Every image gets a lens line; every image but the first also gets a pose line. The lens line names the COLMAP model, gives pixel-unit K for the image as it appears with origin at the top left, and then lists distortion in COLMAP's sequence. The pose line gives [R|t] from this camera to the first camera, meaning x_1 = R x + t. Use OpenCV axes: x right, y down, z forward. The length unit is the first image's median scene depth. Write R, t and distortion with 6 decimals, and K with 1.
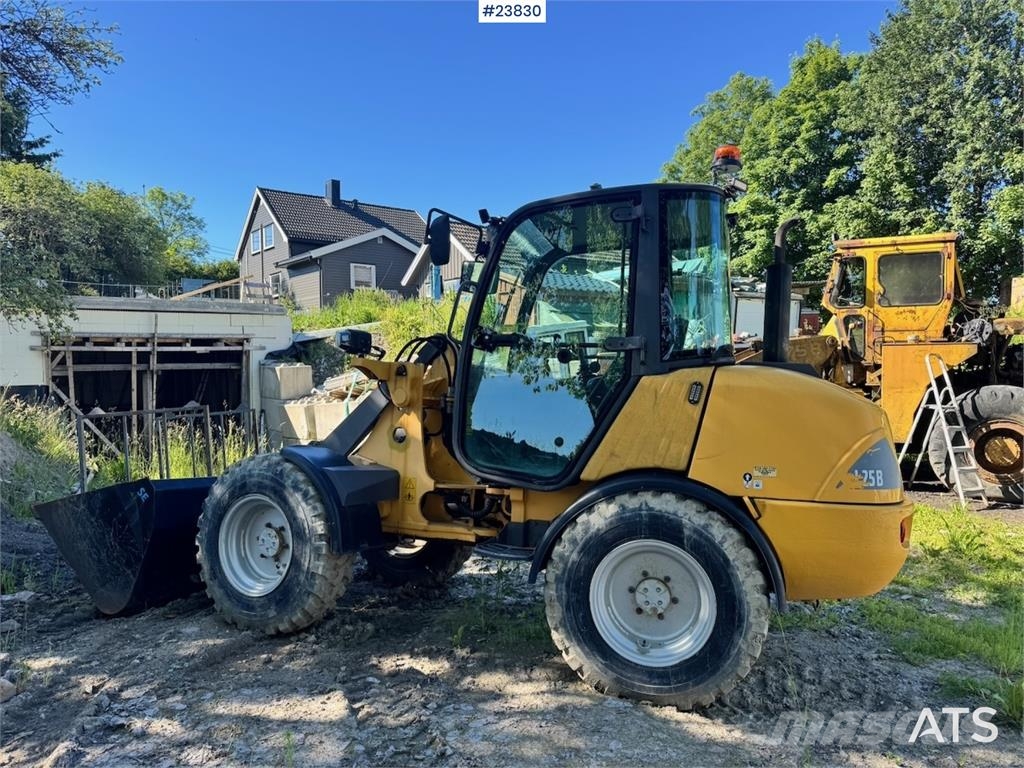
lens RADIAL K [[713.1, 0, 516.1], [0, 713.1, 387.2], [0, 0, 1]] dist [0.033903, -0.048352]
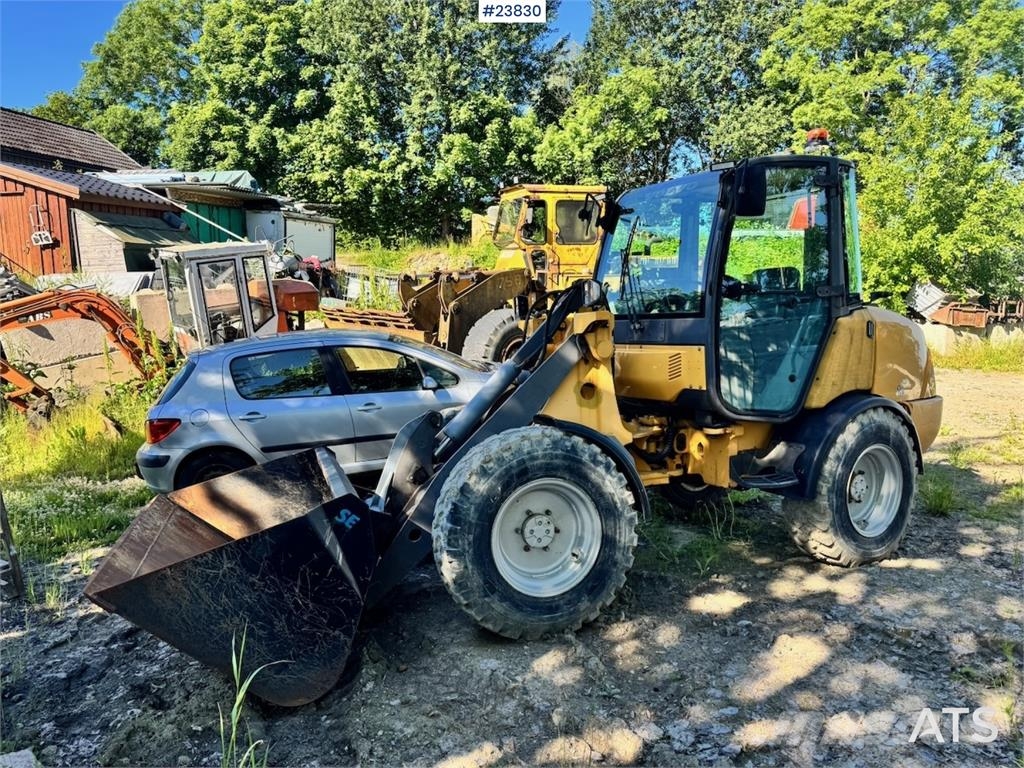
lens RADIAL K [[713.1, 0, 516.1], [0, 713.1, 387.2], [0, 0, 1]] dist [0.033903, -0.048352]
pose [[0.702318, -0.111484, 0.703079, -0.895464], [0.030402, 0.991457, 0.126842, -0.059905], [-0.711214, -0.067709, 0.699707, 0.414265]]
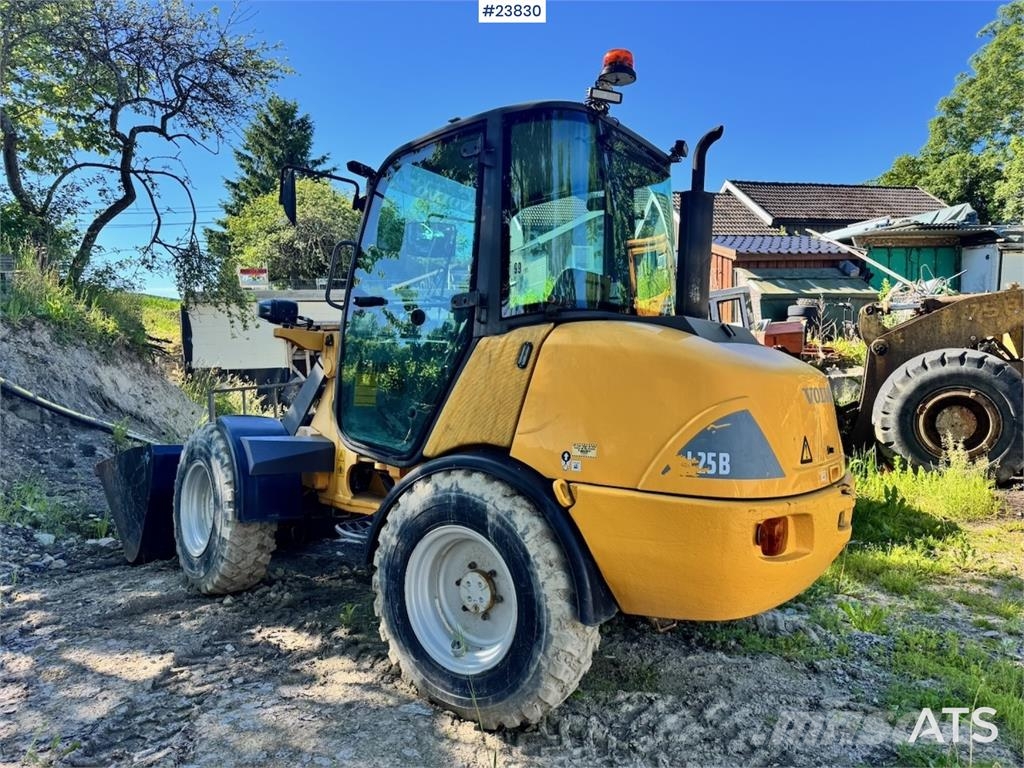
lens RADIAL K [[716.9, 0, 512.0], [0, 716.9, 384.0], [0, 0, 1]] dist [0.024914, -0.029416]
pose [[0.932977, -0.003667, -0.359917, 0.420611], [0.011426, 0.999746, 0.019431, 0.020013], [0.359754, -0.022241, 0.932782, 0.167410]]
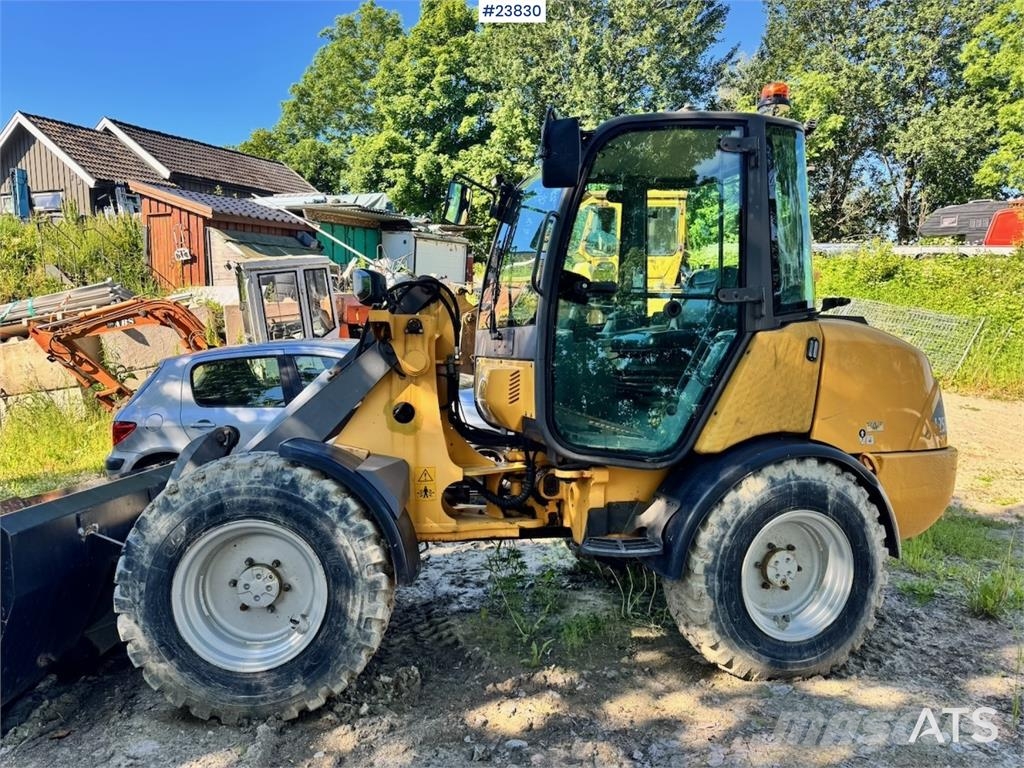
lens RADIAL K [[711.2, 0, 514.9], [0, 711.2, 393.9], [0, 0, 1]] dist [0.038402, -0.045869]
pose [[0.859447, -0.059159, 0.507791, -0.443841], [0.010205, 0.995069, 0.098656, -0.024339], [-0.511124, -0.079608, 0.855813, 0.305701]]
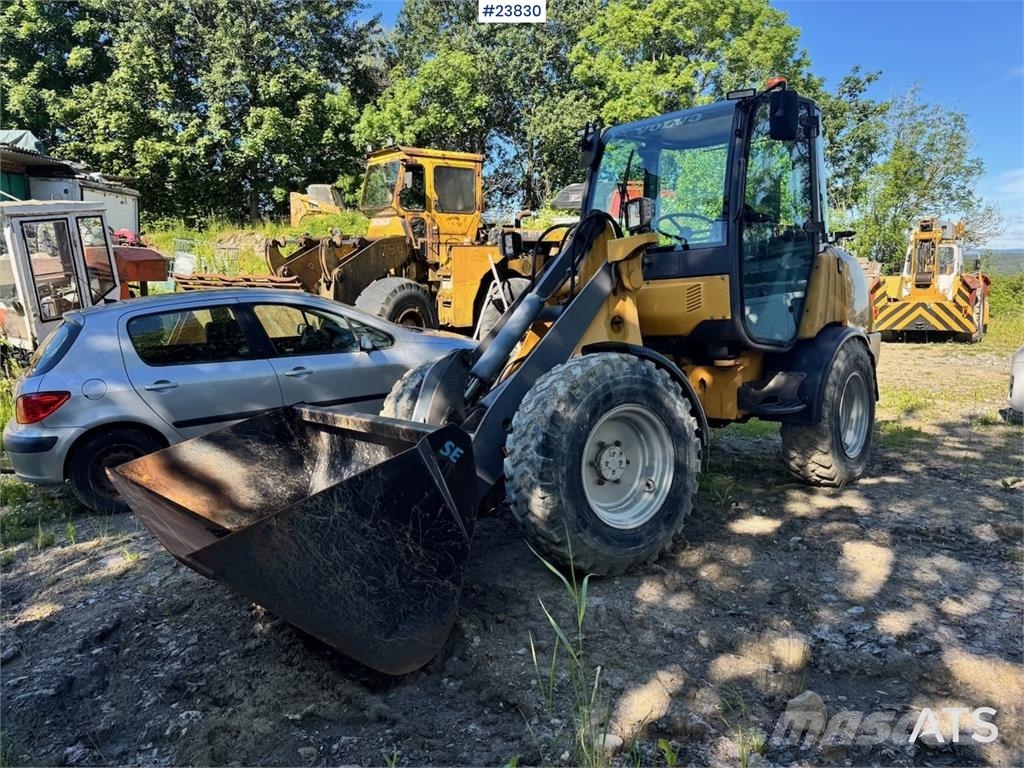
lens RADIAL K [[713.1, 0, 516.1], [0, 713.1, 387.2], [0, 0, 1]] dist [0.033903, -0.048352]
pose [[0.484442, -0.143159, 0.863031, -1.026959], [0.033356, 0.988825, 0.145302, 0.010481], [-0.874187, -0.041603, 0.483803, 0.673710]]
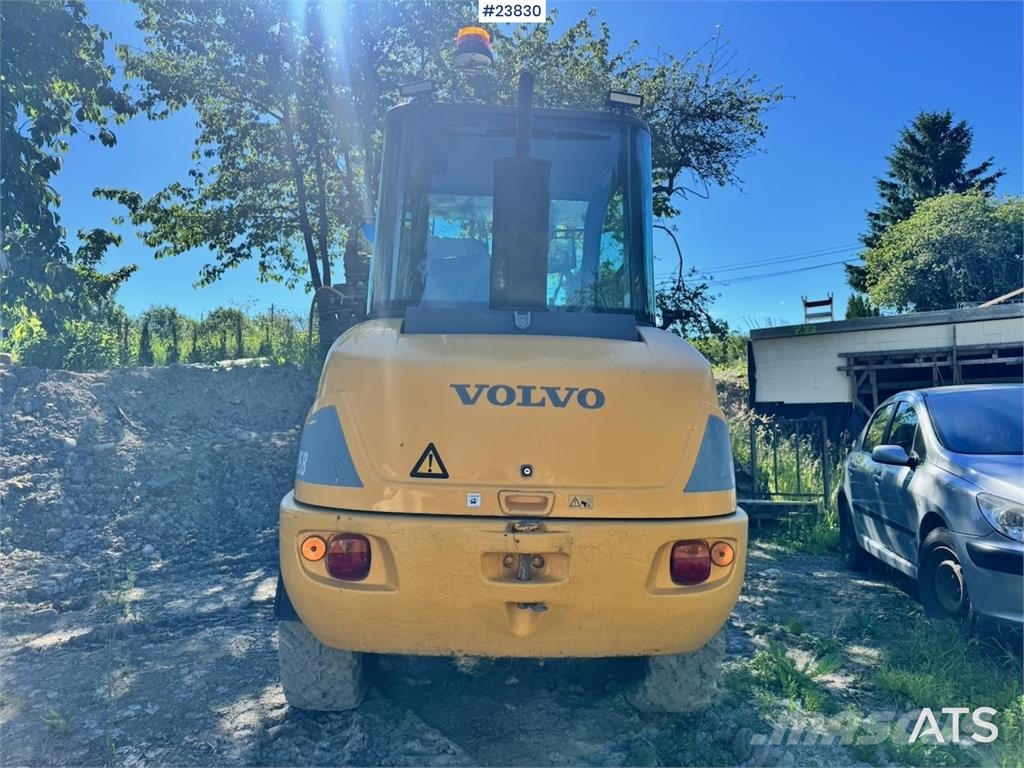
lens RADIAL K [[713.1, 0, 516.1], [0, 713.1, 387.2], [0, 0, 1]] dist [0.033903, -0.048352]
pose [[0.306129, -0.029906, -0.951520, 0.909481], [-0.006083, 0.999425, -0.033369, 0.056202], [0.951971, 0.016003, 0.305771, 0.744707]]
